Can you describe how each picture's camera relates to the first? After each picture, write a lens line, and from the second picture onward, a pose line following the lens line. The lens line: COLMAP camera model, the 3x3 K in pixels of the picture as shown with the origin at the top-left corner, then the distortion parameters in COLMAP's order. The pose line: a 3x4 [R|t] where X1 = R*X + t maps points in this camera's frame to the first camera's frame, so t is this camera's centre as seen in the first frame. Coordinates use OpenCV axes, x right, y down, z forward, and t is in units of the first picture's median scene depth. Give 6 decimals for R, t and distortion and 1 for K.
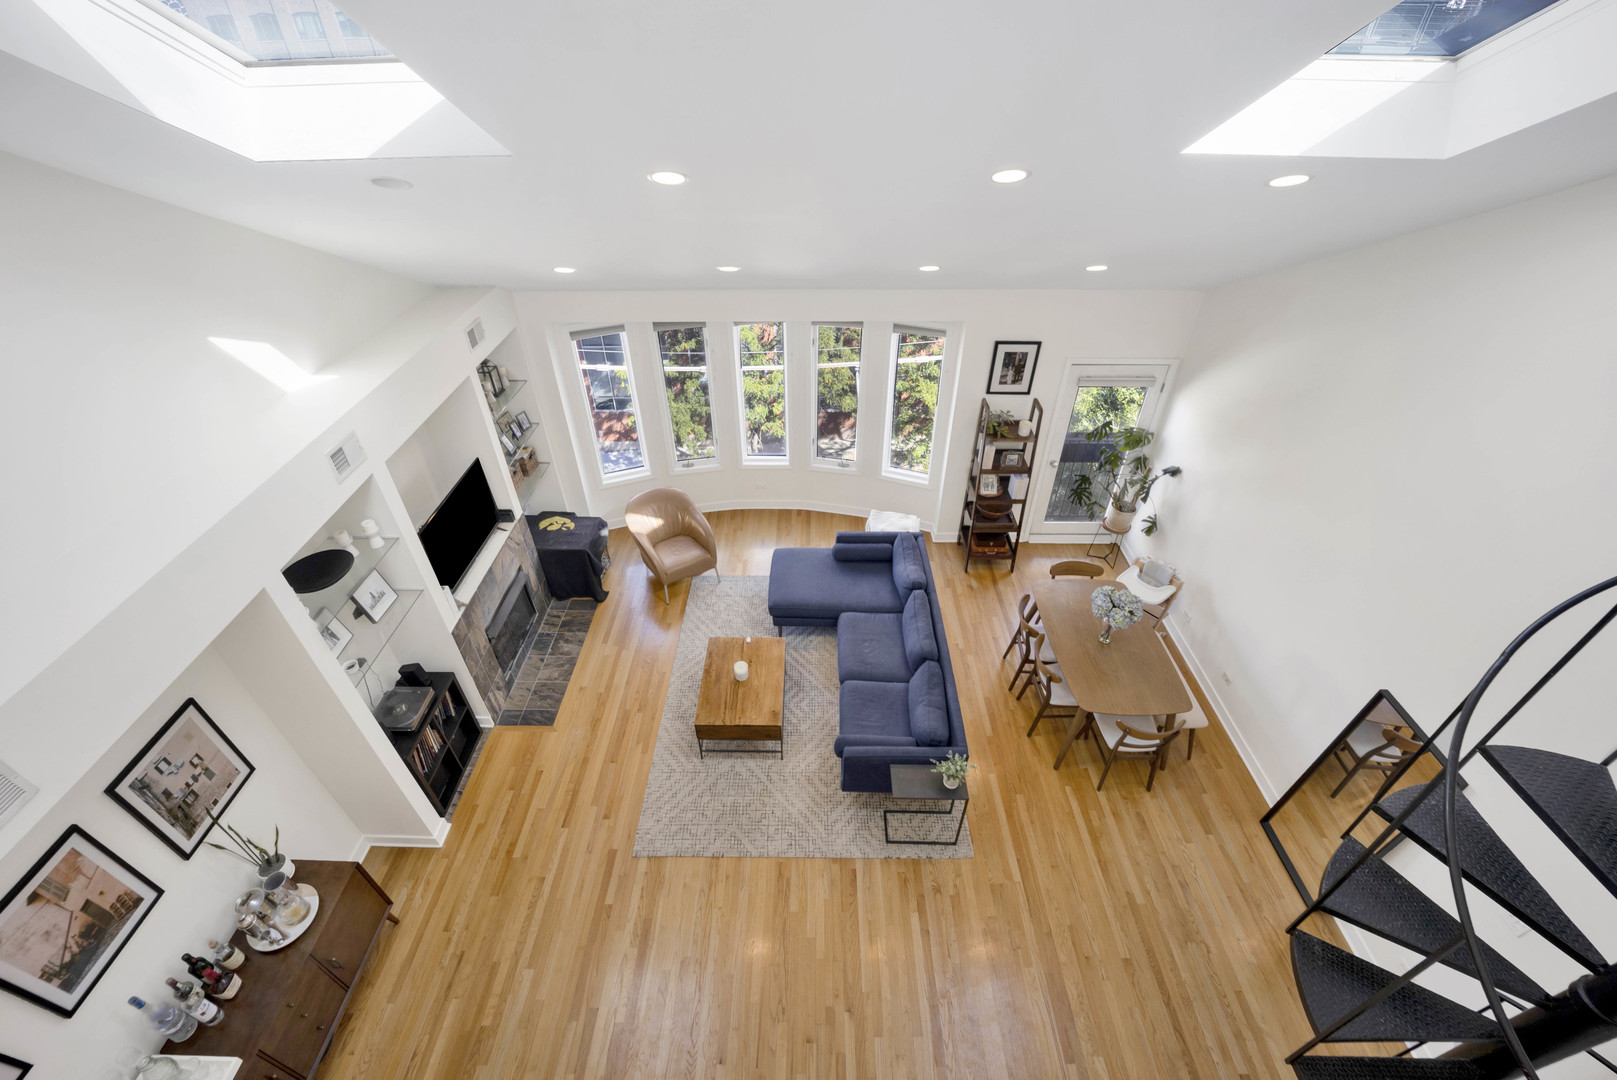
lens RADIAL K [[659.0, 0, 799.8], [0, 659.0, 542.1], [0, 0, 1]] dist [-0.019883, 0.004874]
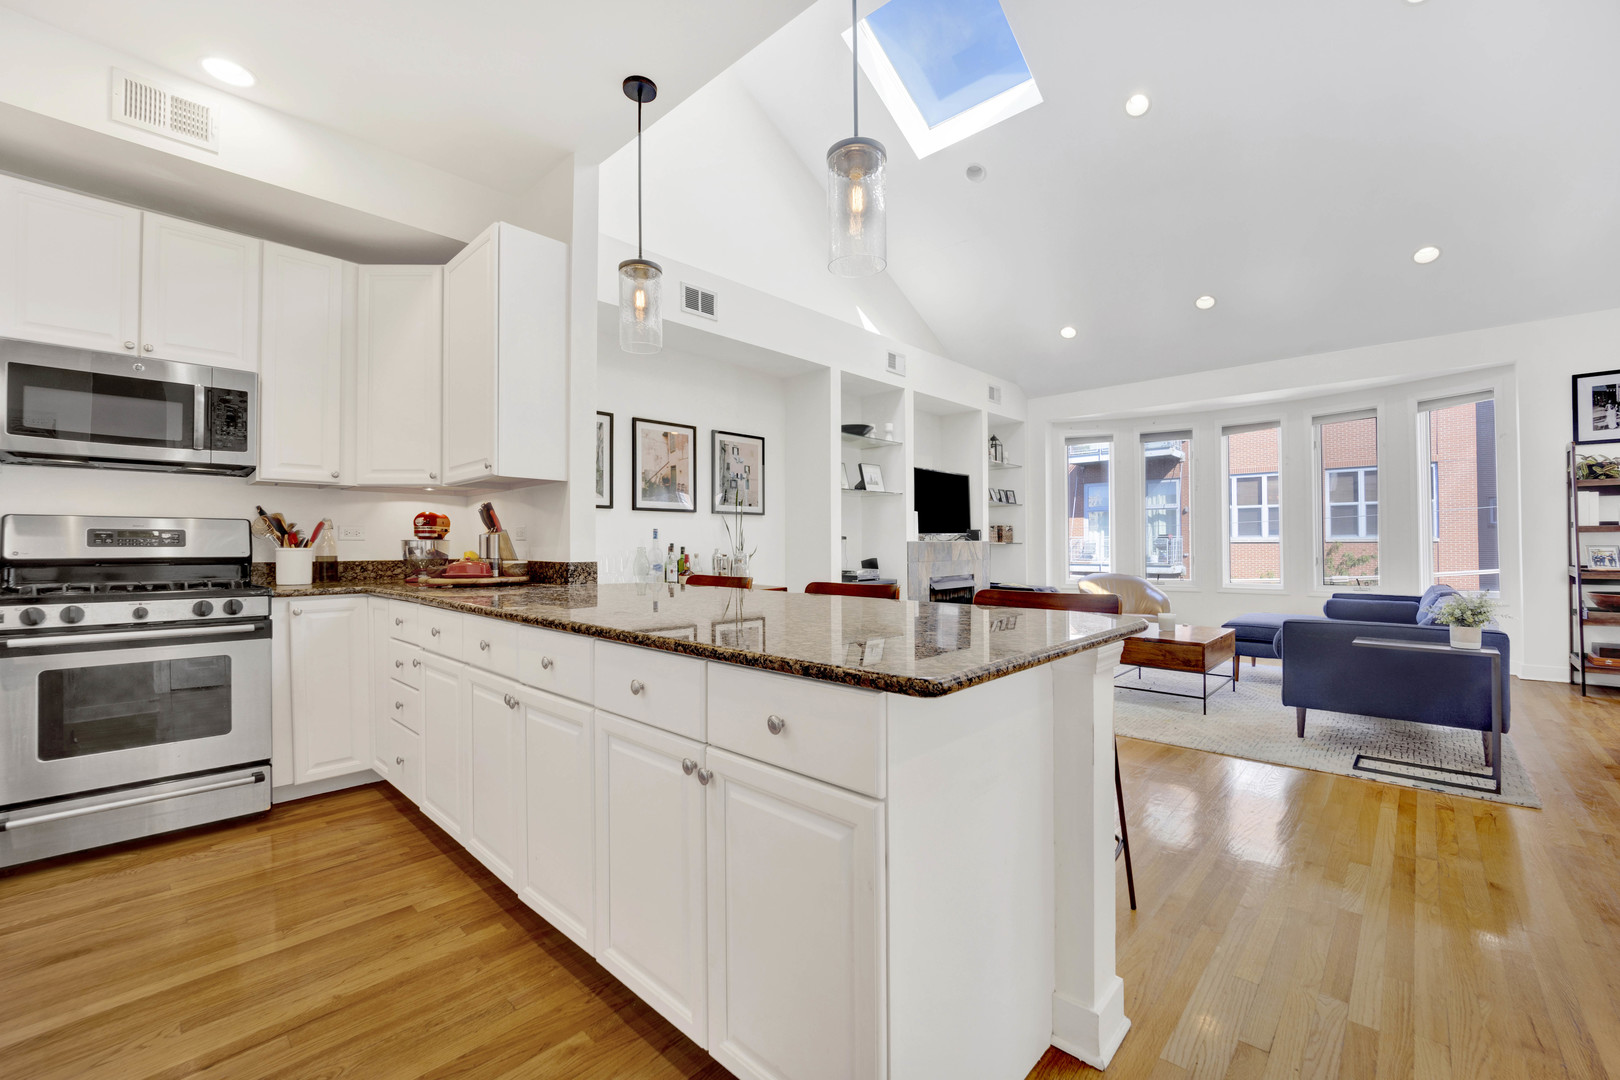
lens RADIAL K [[665.7, 0, 808.3], [0, 665.7, 534.6], [0, 0, 1]] dist [-0.020077, 0.000017]
pose [[0.742062, 0.001822, -0.670328, 0.156098], [-0.418791, 0.782080, -0.461481, 0.757722], [0.523410, 0.623175, 0.581115, 0.176133]]
